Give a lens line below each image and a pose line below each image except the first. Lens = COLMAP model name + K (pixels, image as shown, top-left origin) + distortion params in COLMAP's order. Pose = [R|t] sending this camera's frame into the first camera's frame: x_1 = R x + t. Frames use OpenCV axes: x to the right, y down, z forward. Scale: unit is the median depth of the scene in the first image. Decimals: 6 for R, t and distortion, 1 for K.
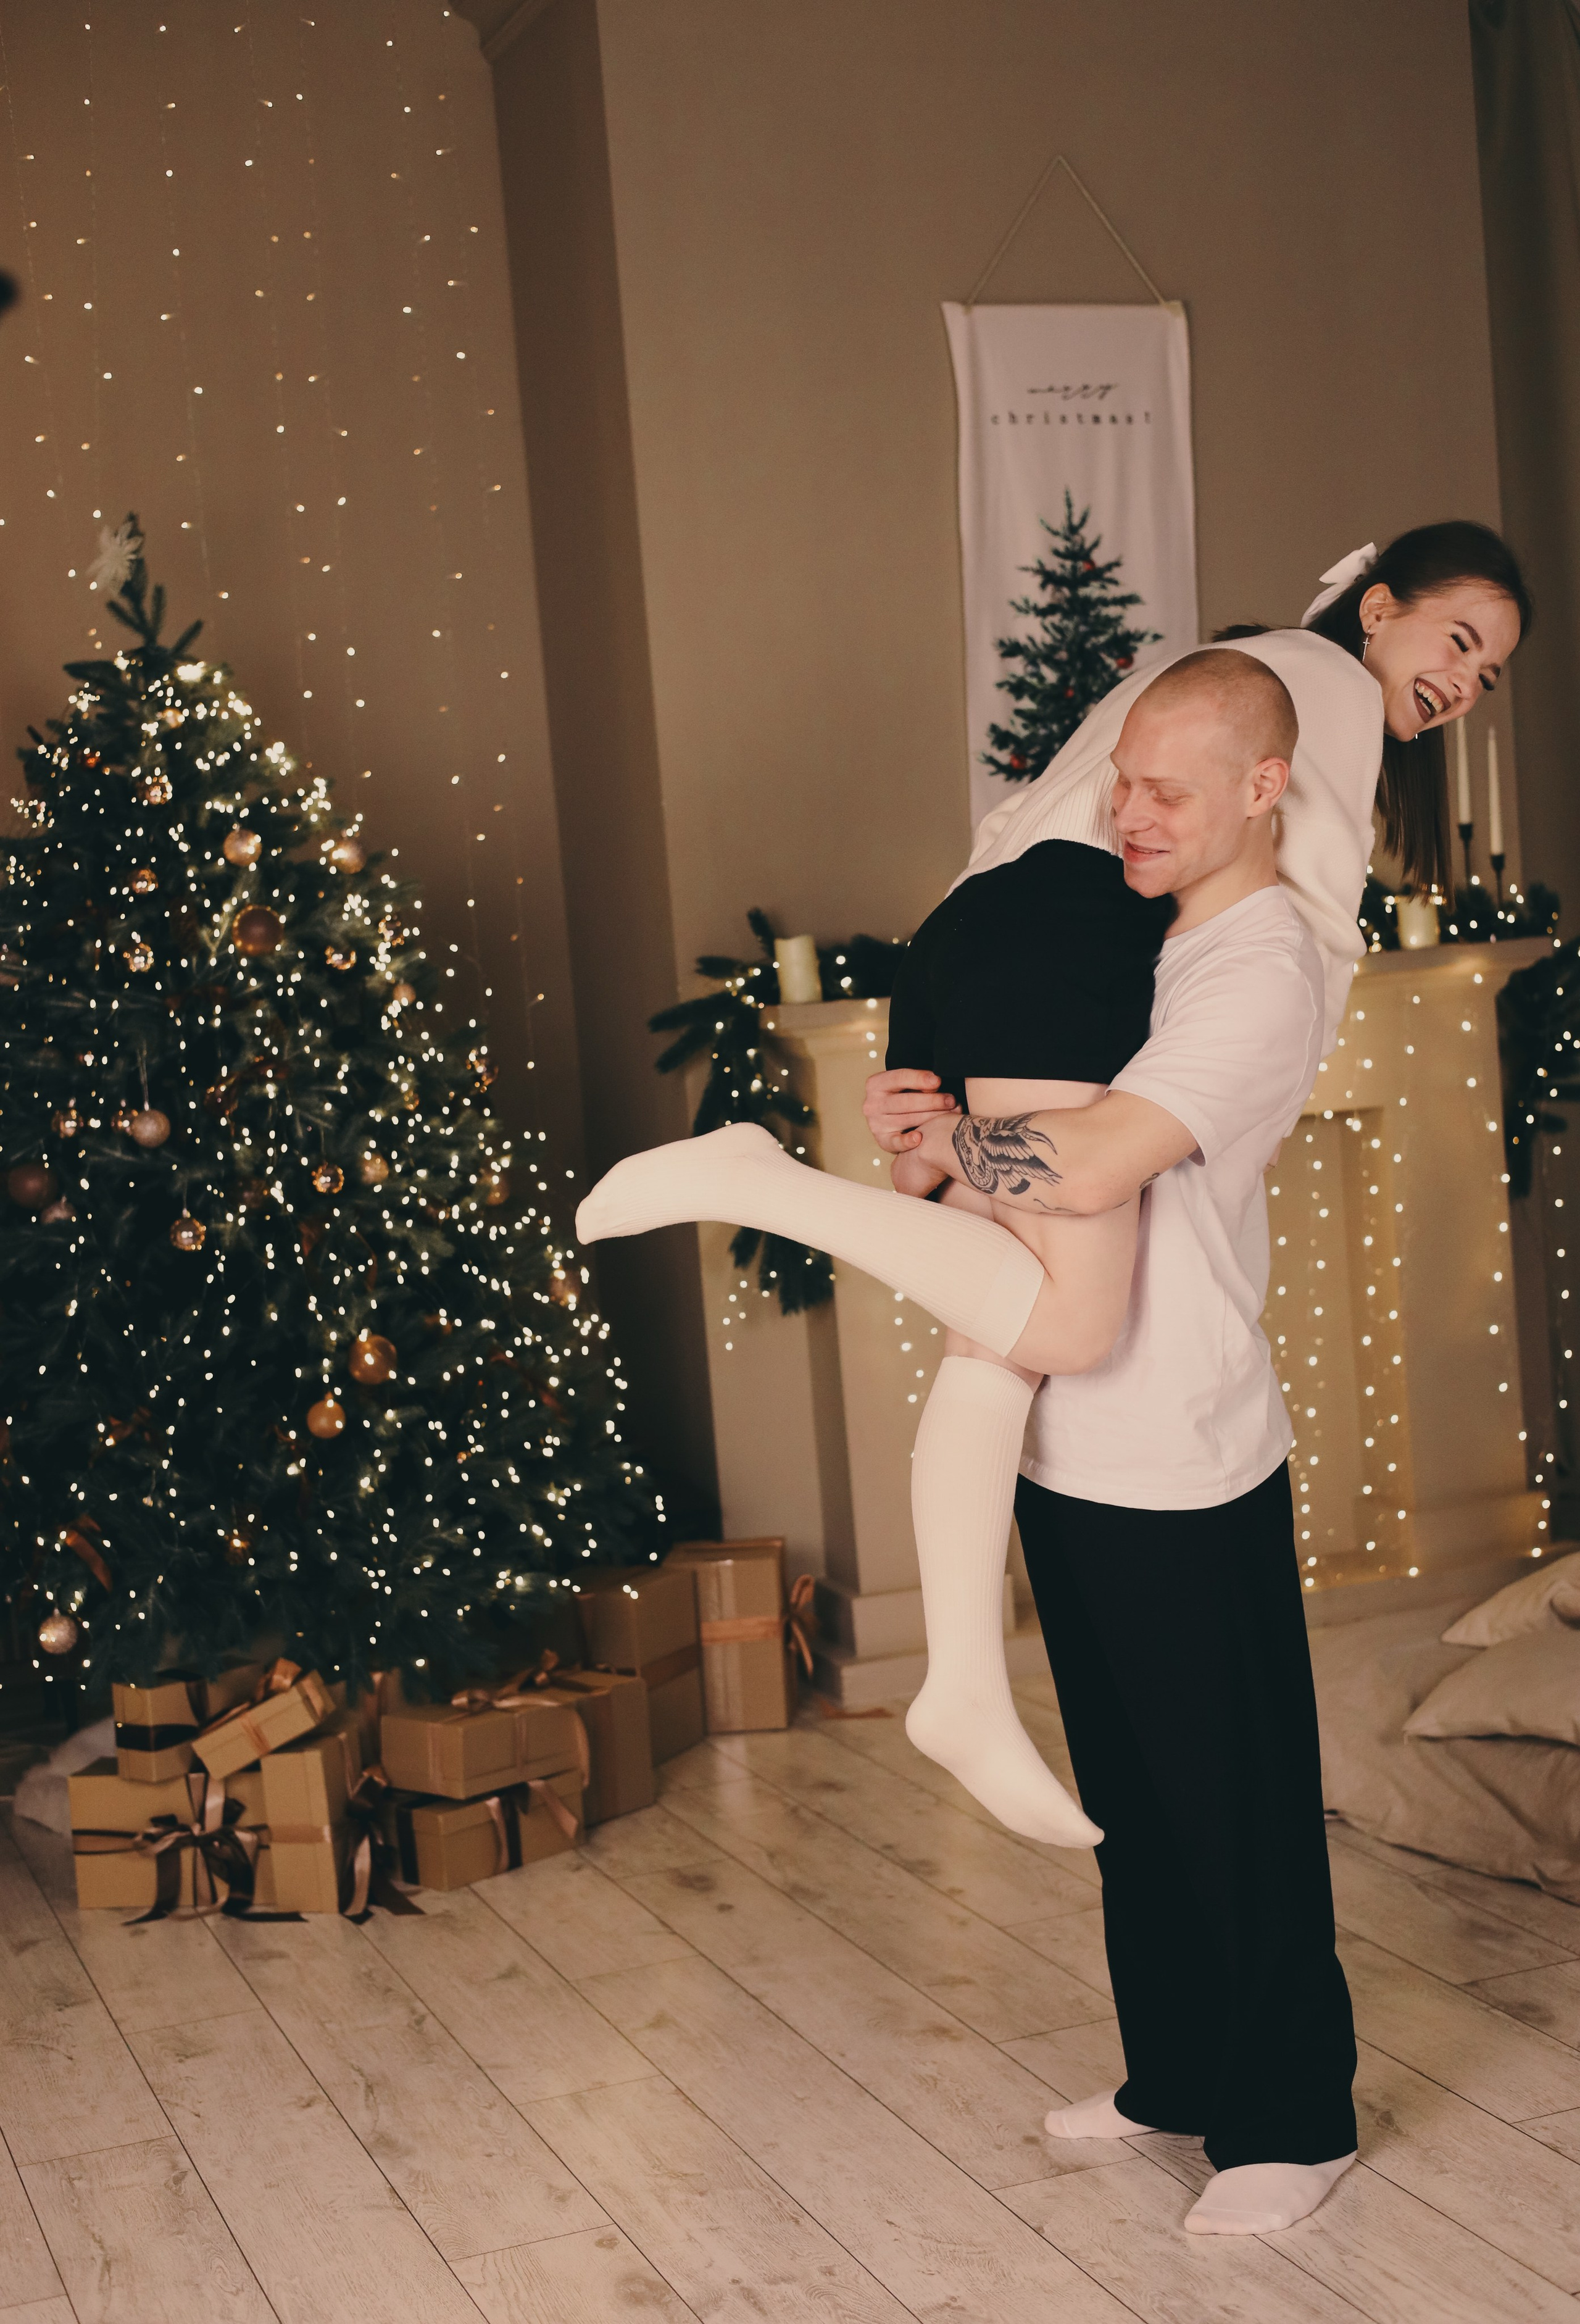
lens RADIAL K [[3283.8, 0, 790.0], [0, 3283.8, 1162.0], [0, 0, 1]] dist [0.019675, -0.014436]
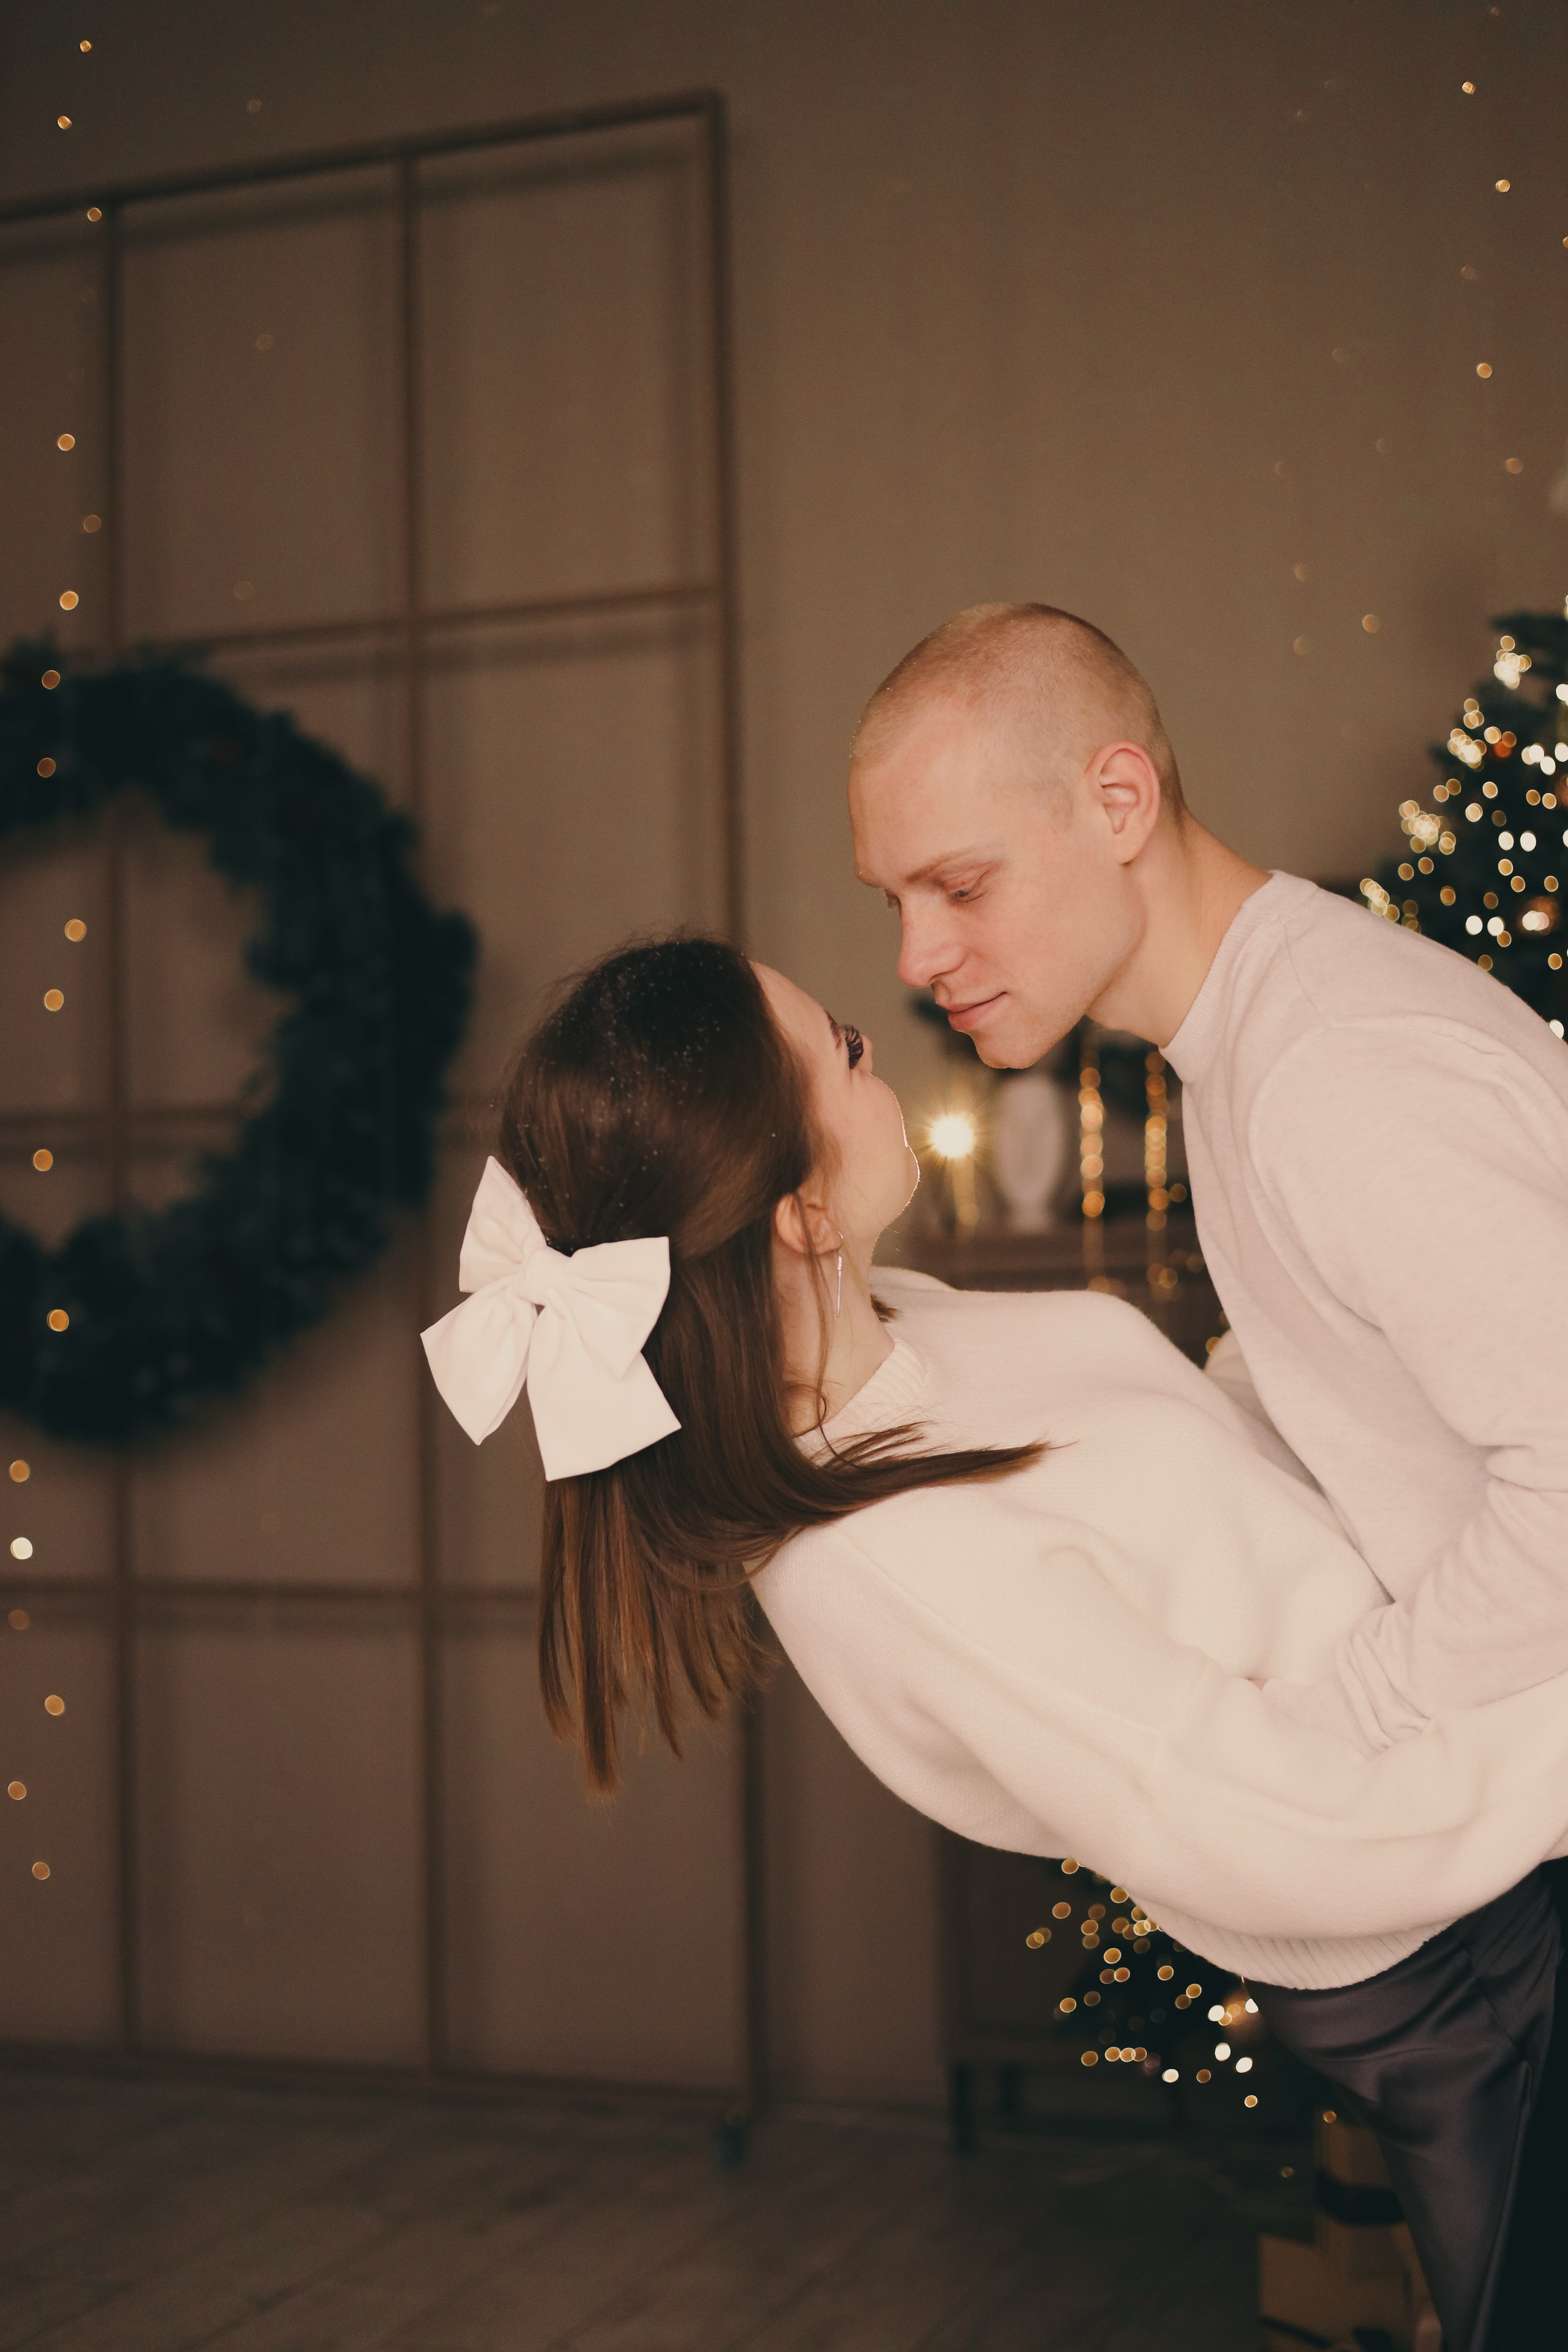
lens RADIAL K [[3346.9, 0, 784.0], [0, 3346.9, 1176.0], [0, 0, 1]] dist [0.035378, -0.150160]
pose [[0.768159, 0.037395, -0.639166, 0.123916], [-0.094111, 0.994044, -0.054947, 0.019300], [0.633305, 0.102361, 0.767103, 0.377176]]
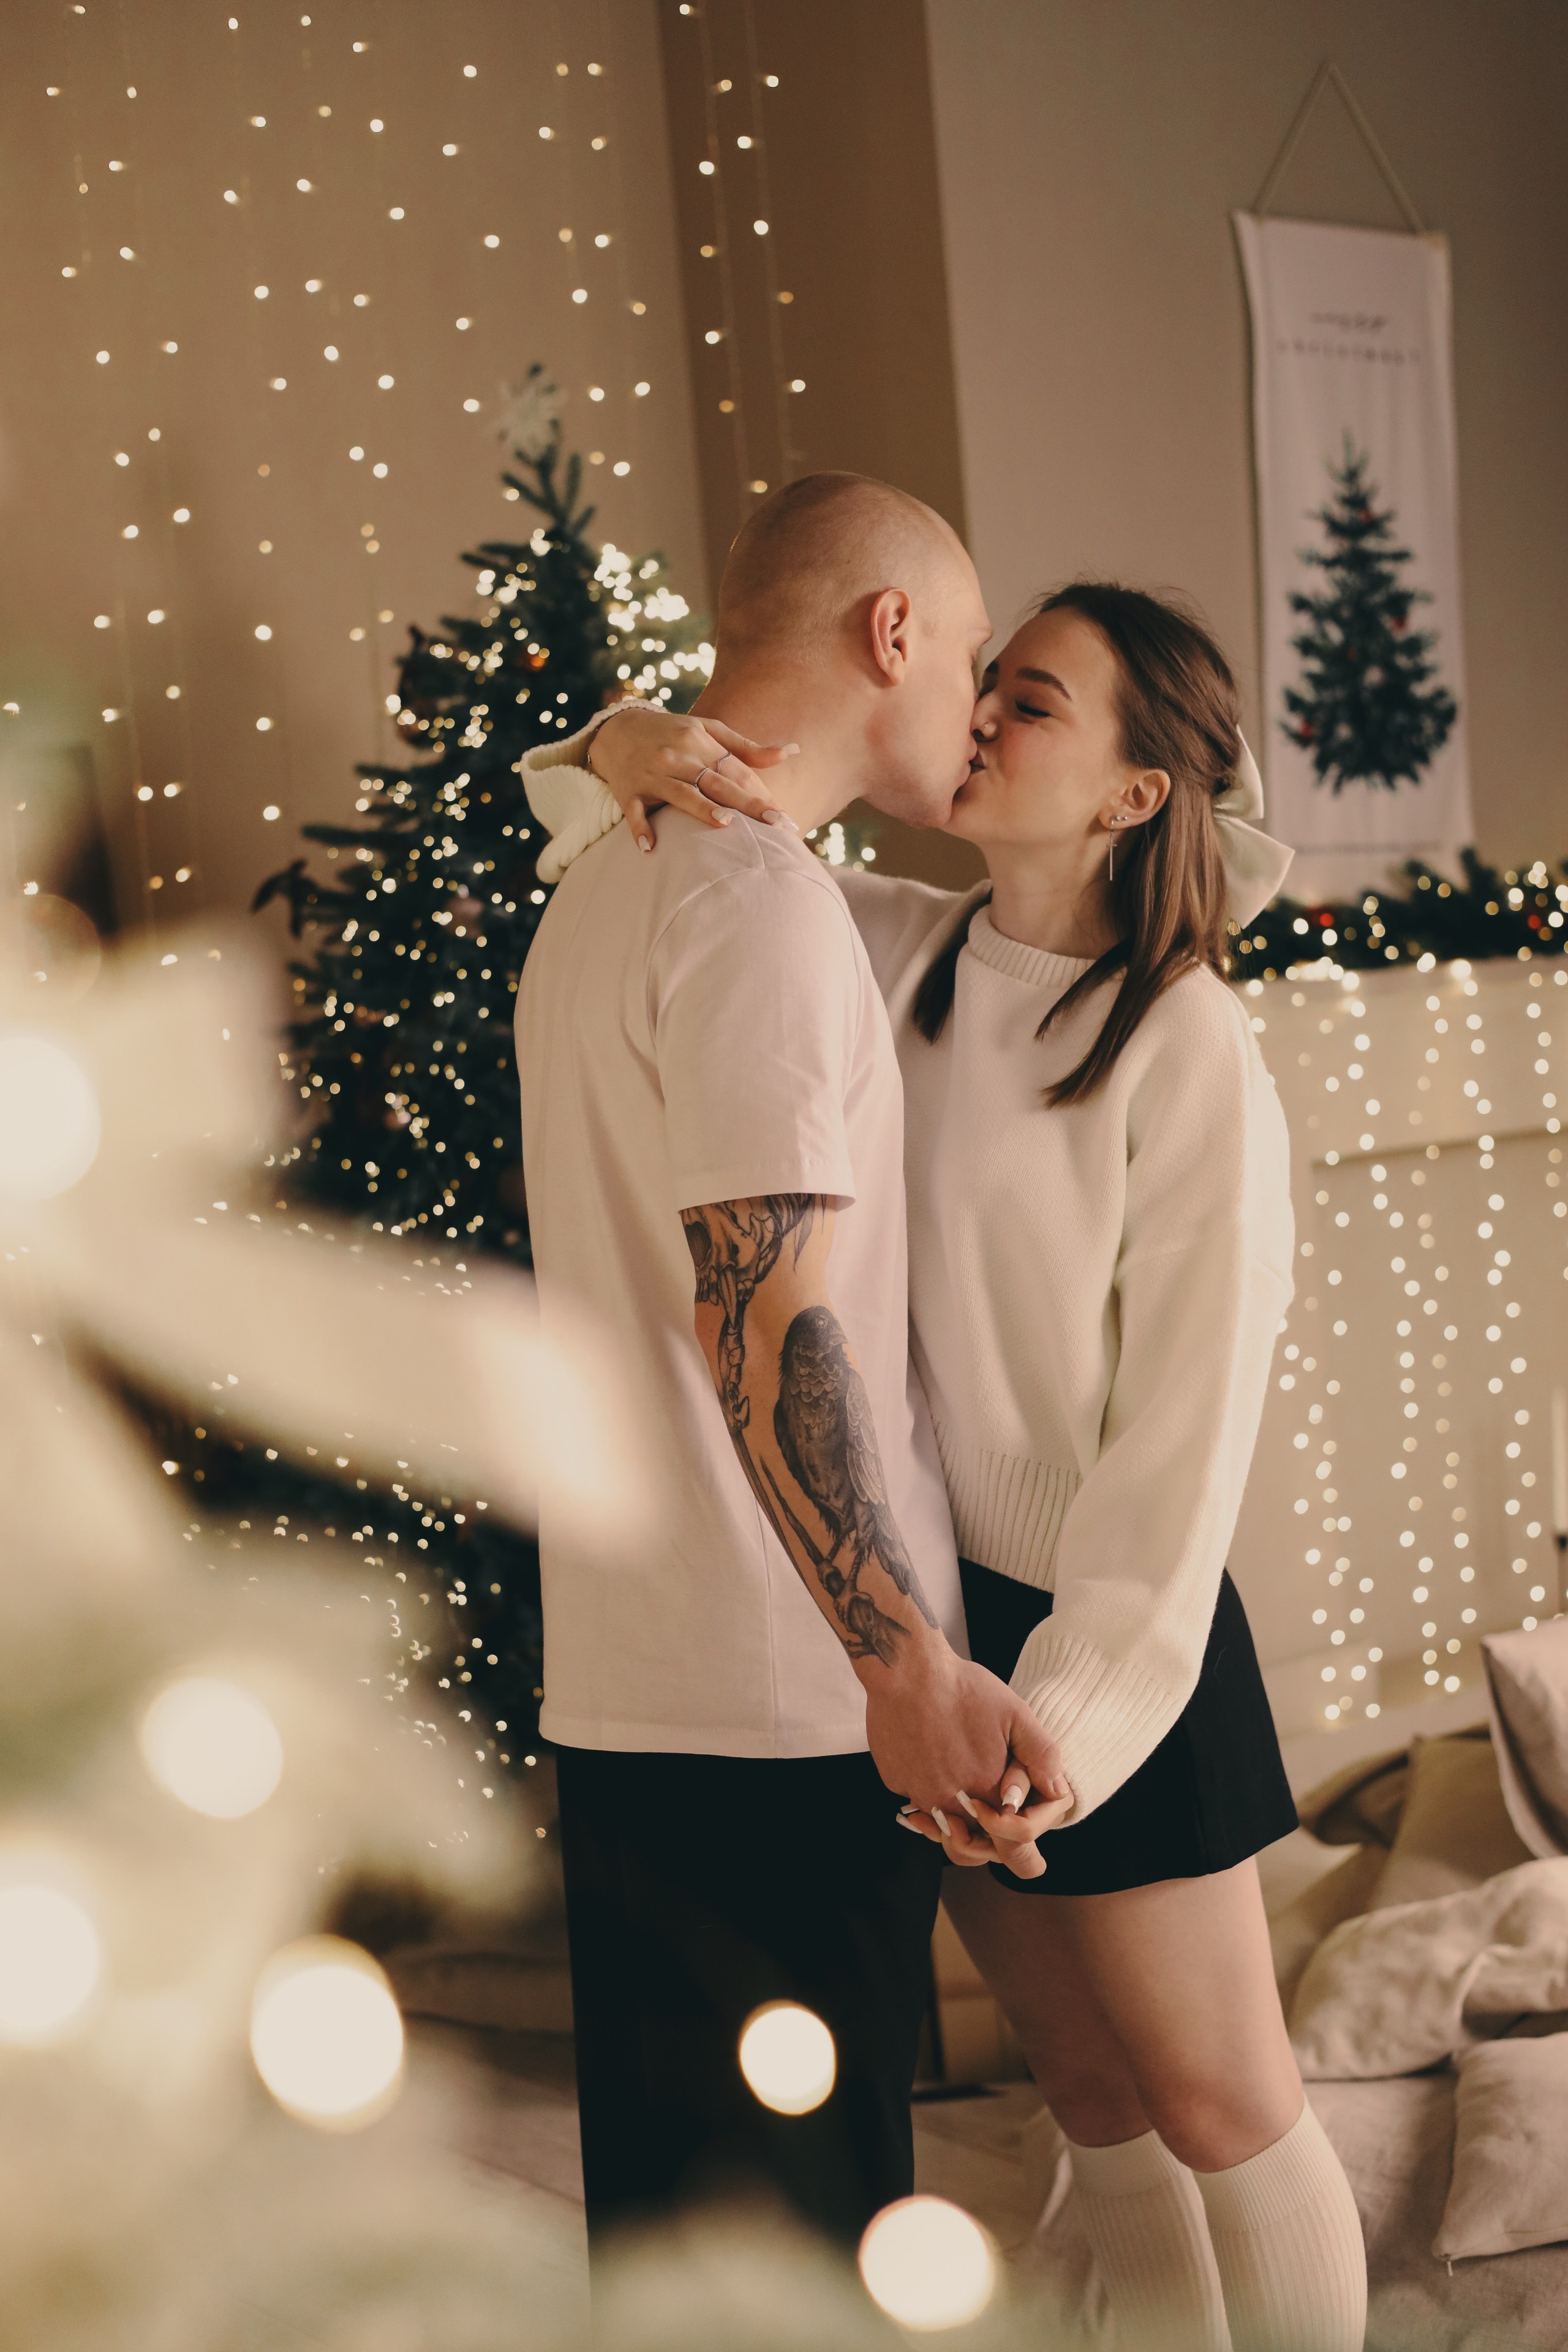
lens RADIAL K [[3269.2, 0, 784.0], [0, 3269.2, 1176.0], [0, 0, 1]] dist [0.023921, -0.023263]
pose [[0.955193, -0.020298, 0.295288, -0.391691], [0.033668, 0.998622, -0.040263, 0.036077], [-0.294063, 0.048401, 0.954560, 0.233678]]
